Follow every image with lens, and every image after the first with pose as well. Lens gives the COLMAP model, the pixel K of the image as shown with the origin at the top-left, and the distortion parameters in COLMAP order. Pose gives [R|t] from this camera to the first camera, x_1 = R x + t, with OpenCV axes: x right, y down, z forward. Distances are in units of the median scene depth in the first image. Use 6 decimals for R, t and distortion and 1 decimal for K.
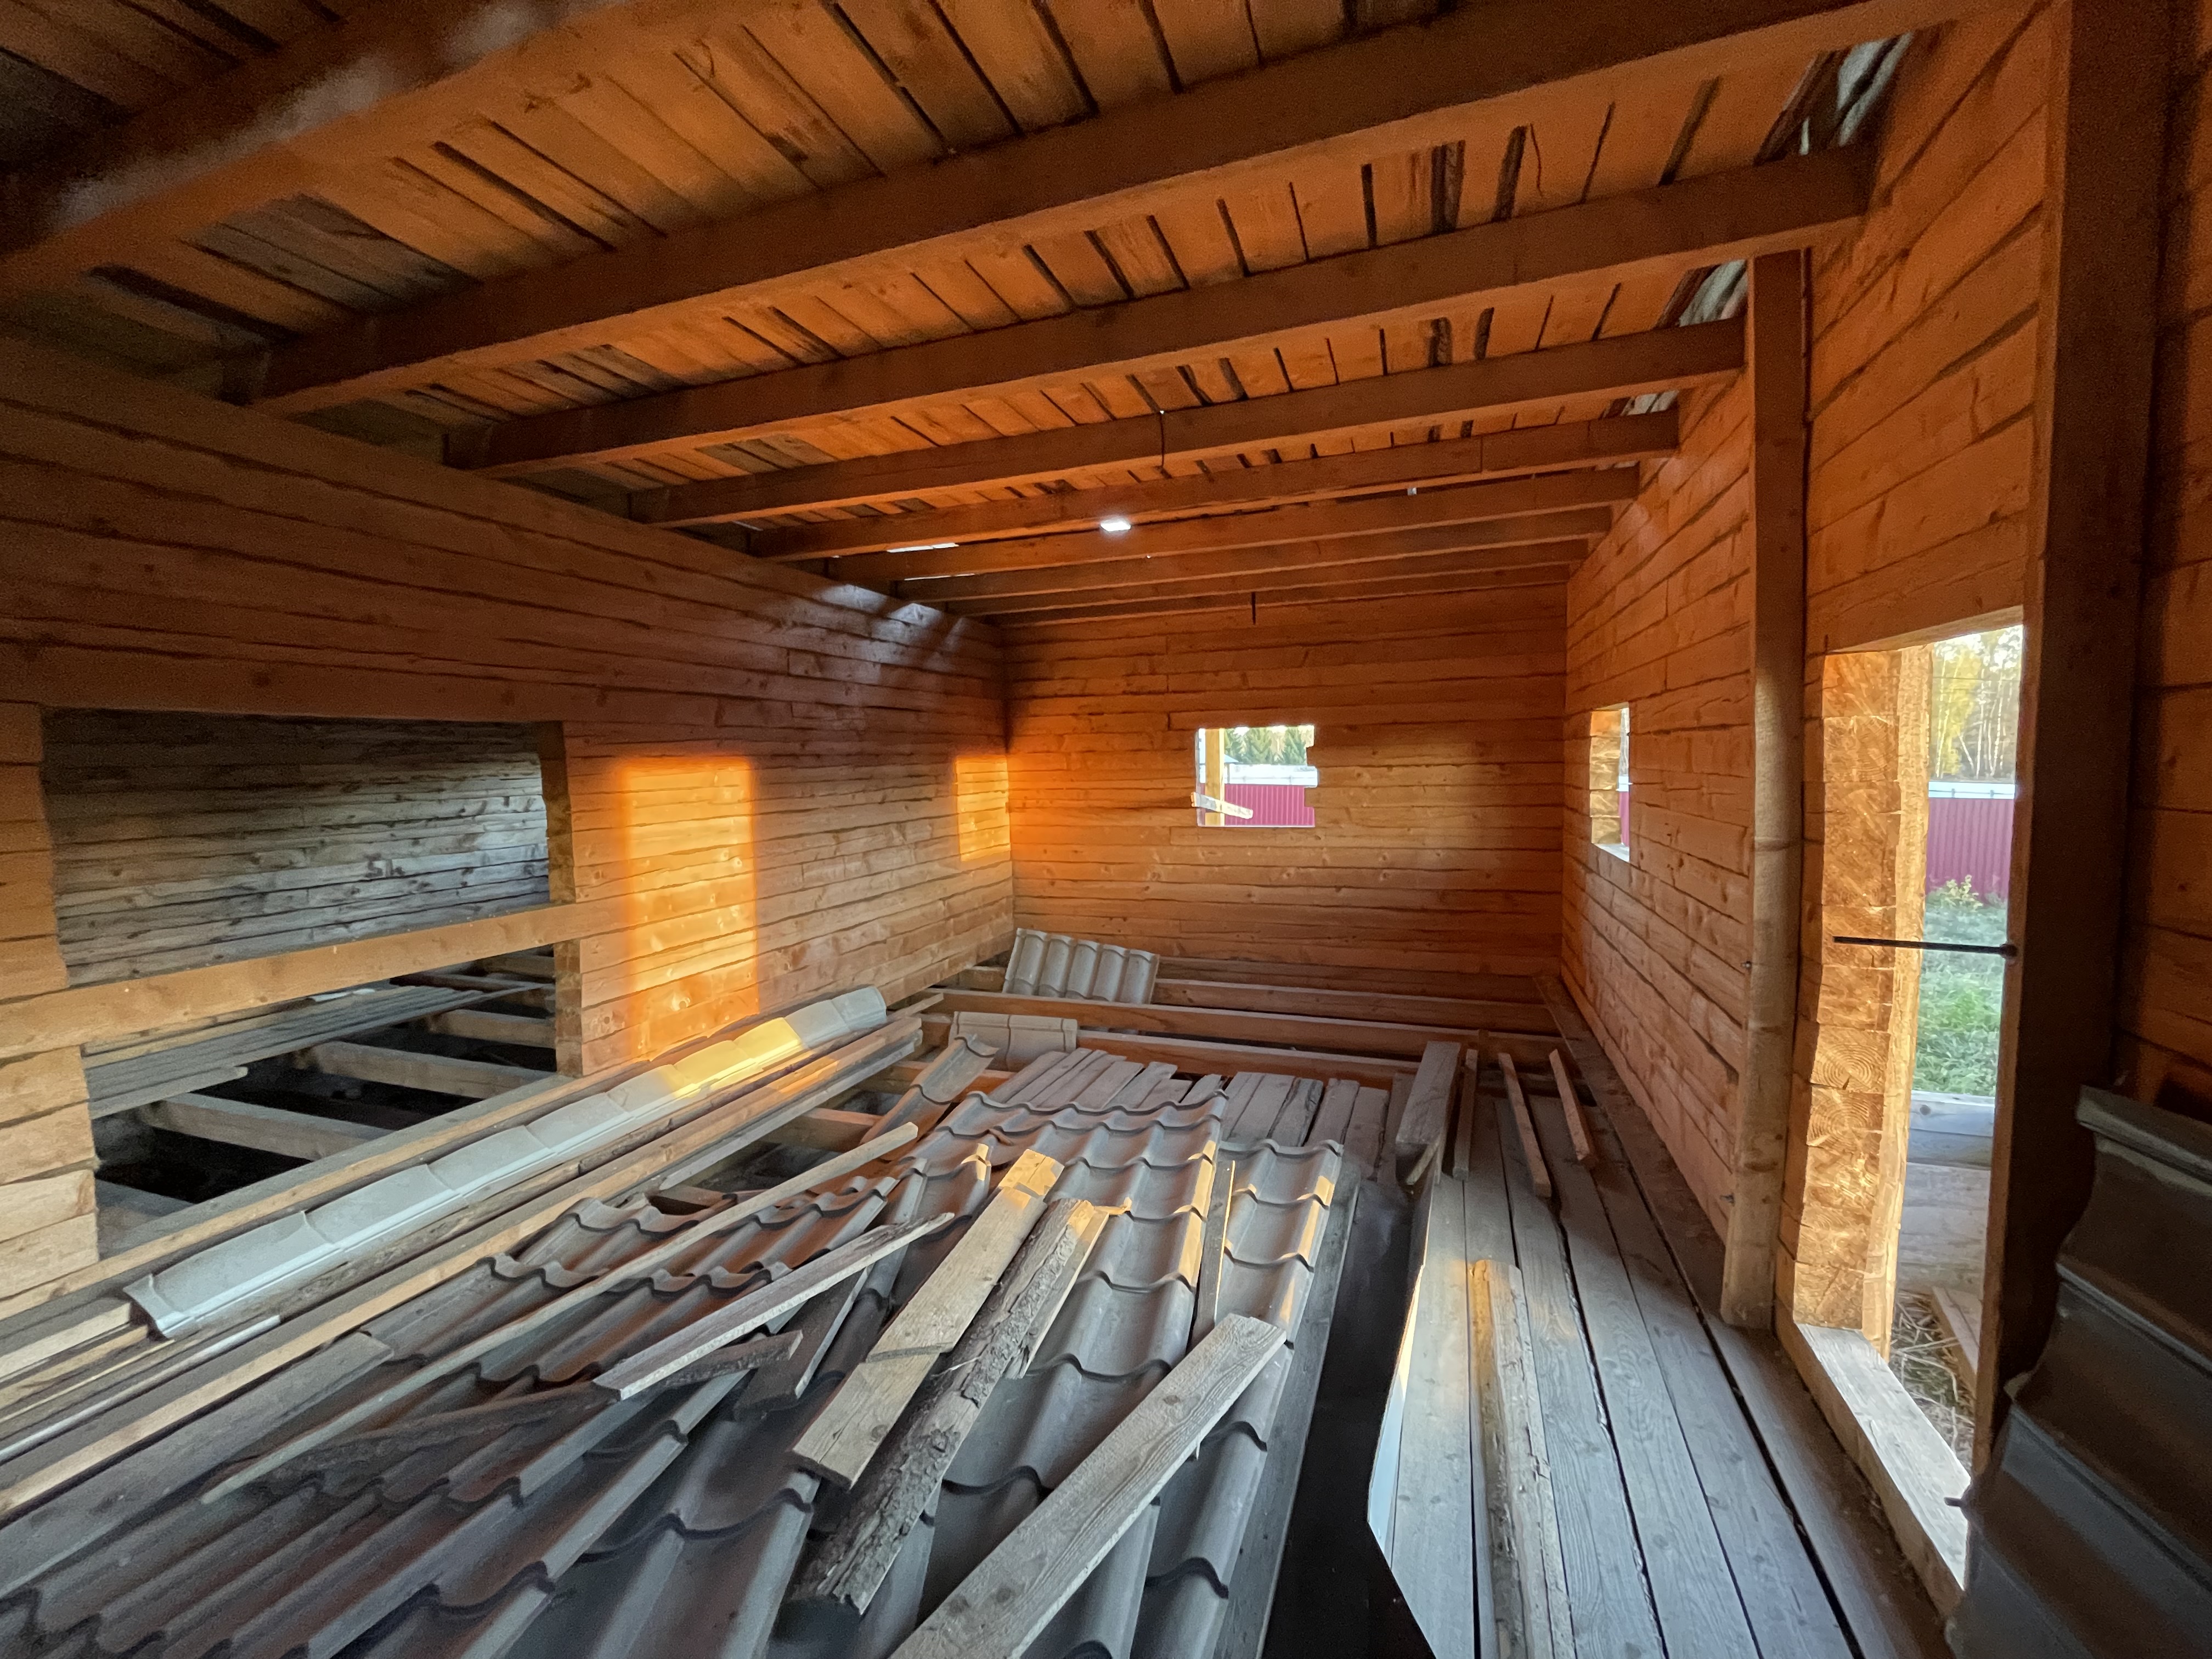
lens RADIAL K [[889.0, 0, 1106.7], [0, 889.0, 824.0], [0, 0, 1]] dist [-0.001187, 0.000141]
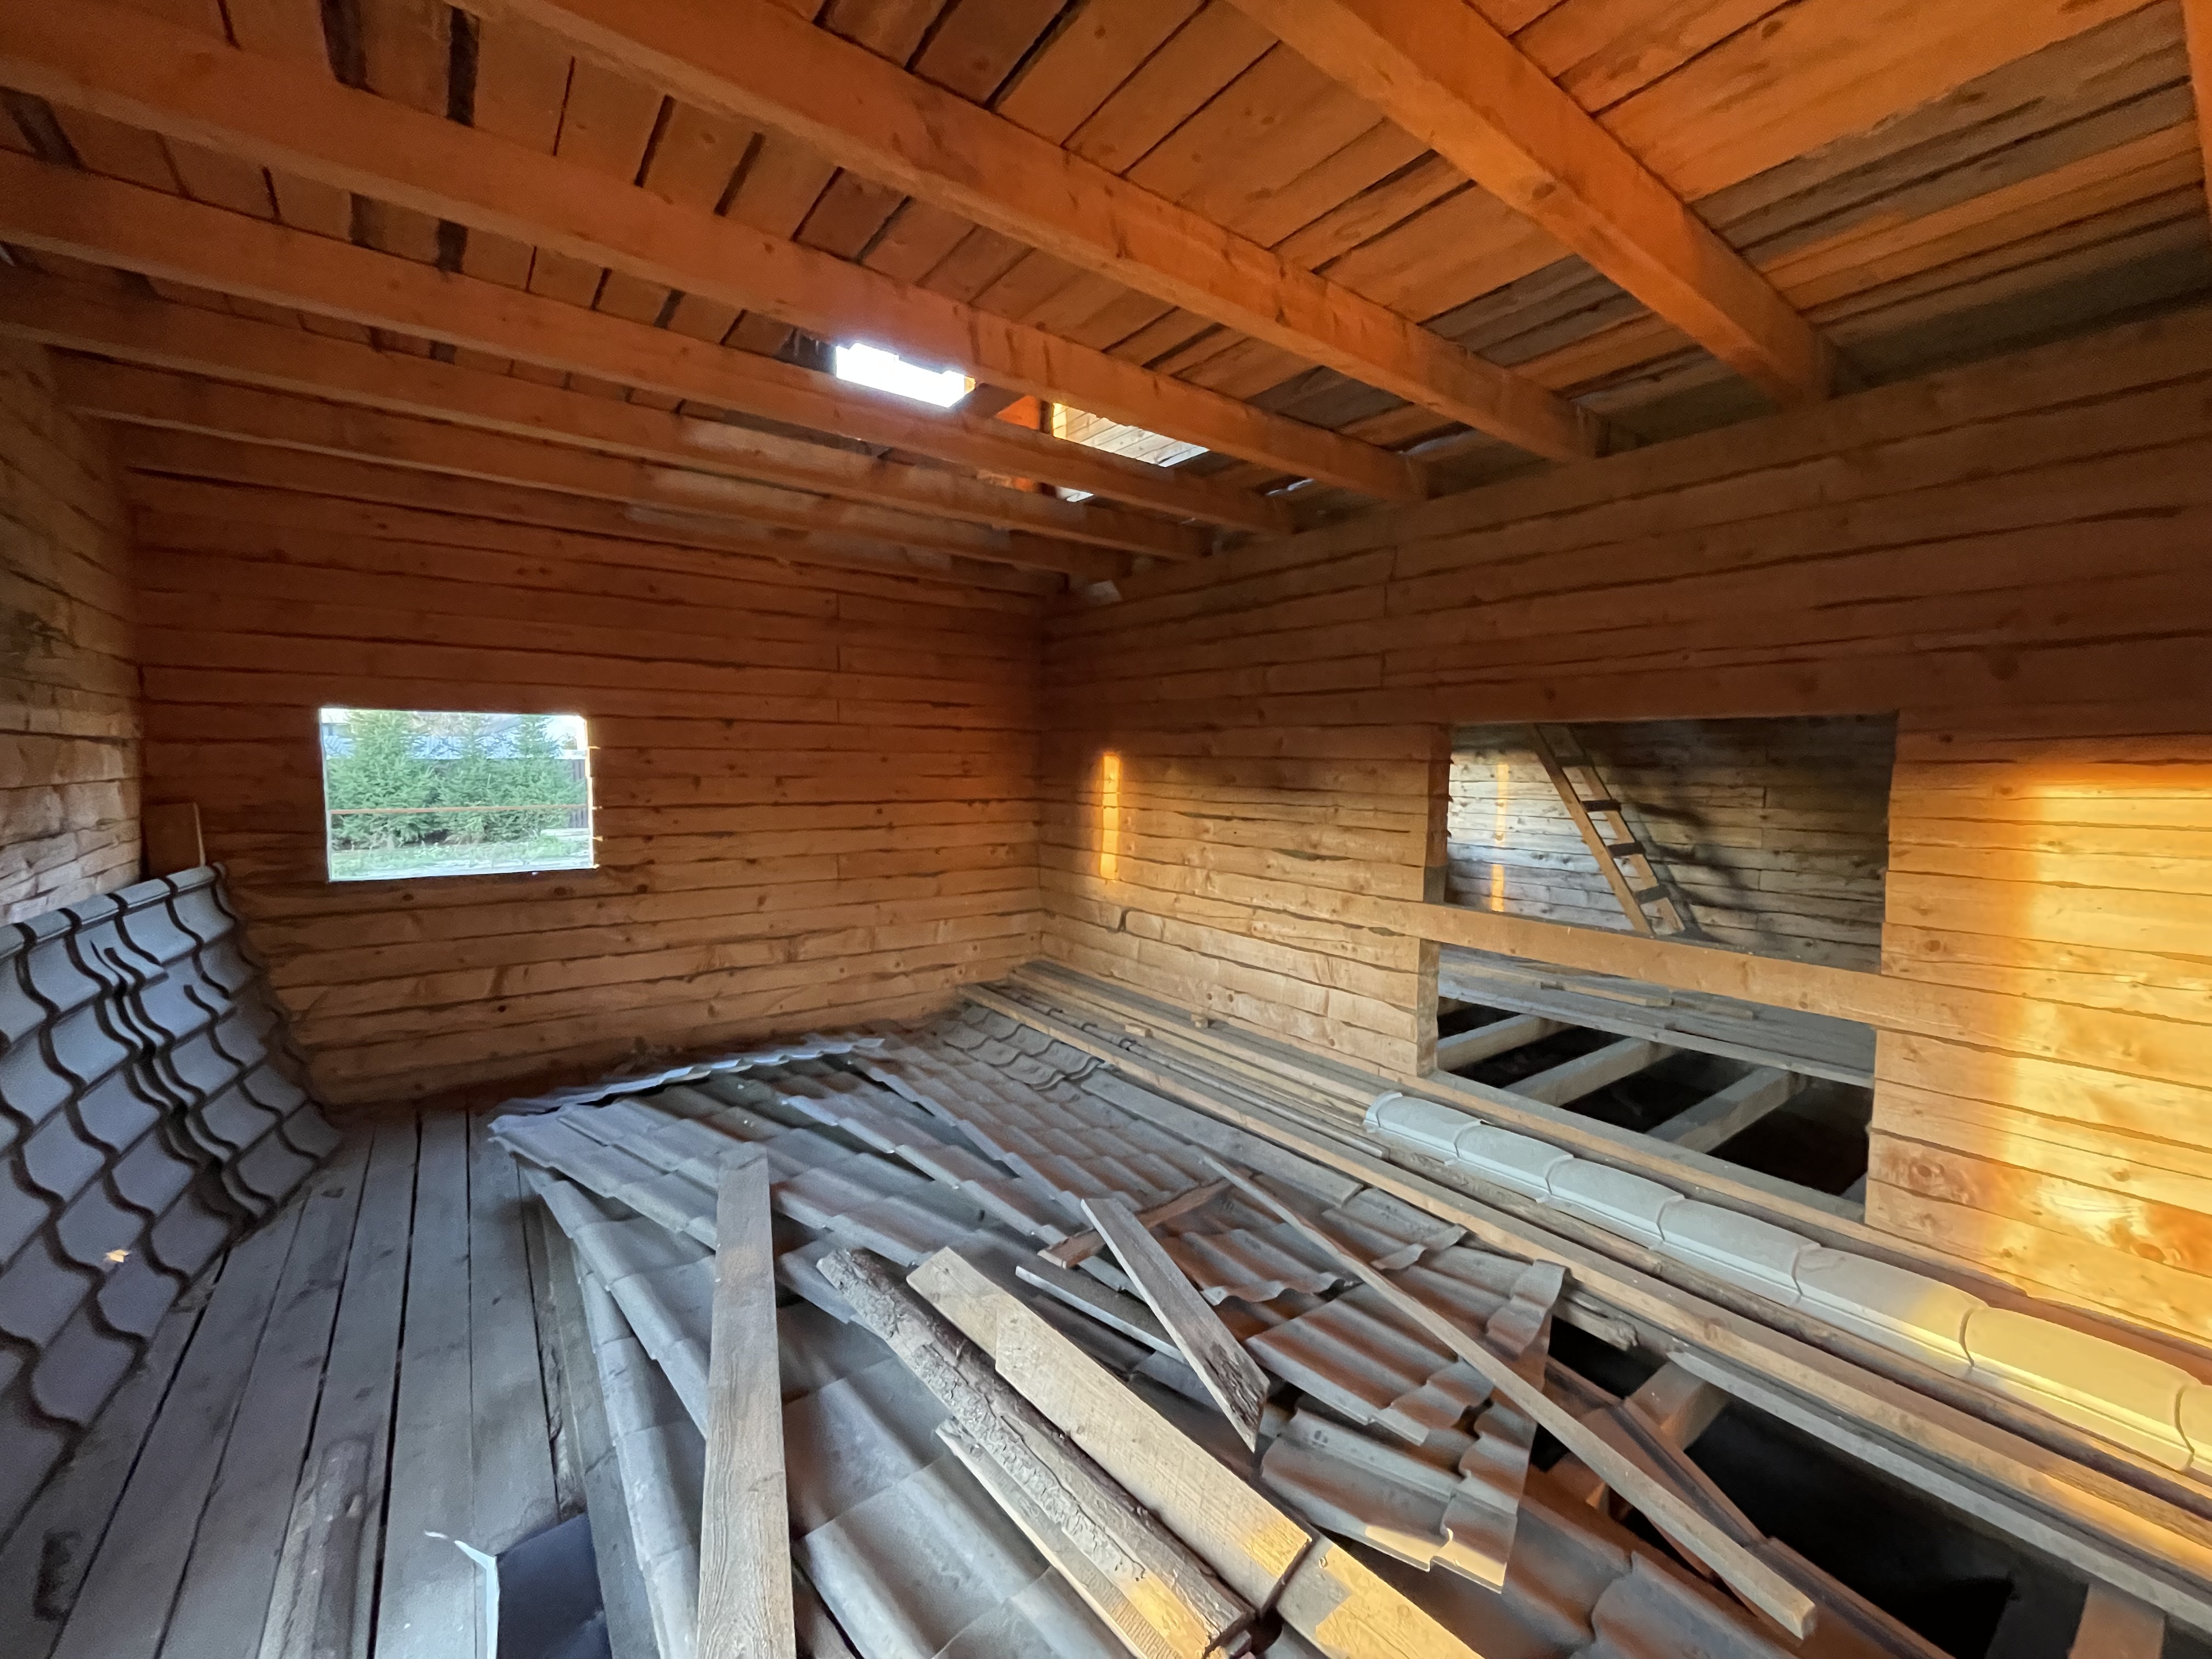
lens RADIAL K [[889.0, 0, 1101.6], [0, 889.0, 828.1], [0, 0, 1]] dist [-0.001187, 0.000141]
pose [[-0.550713, 0.078634, -0.830982, 0.436682], [-0.059571, 0.989311, 0.133096, -0.117419], [0.832566, 0.122800, -0.540143, 1.270595]]
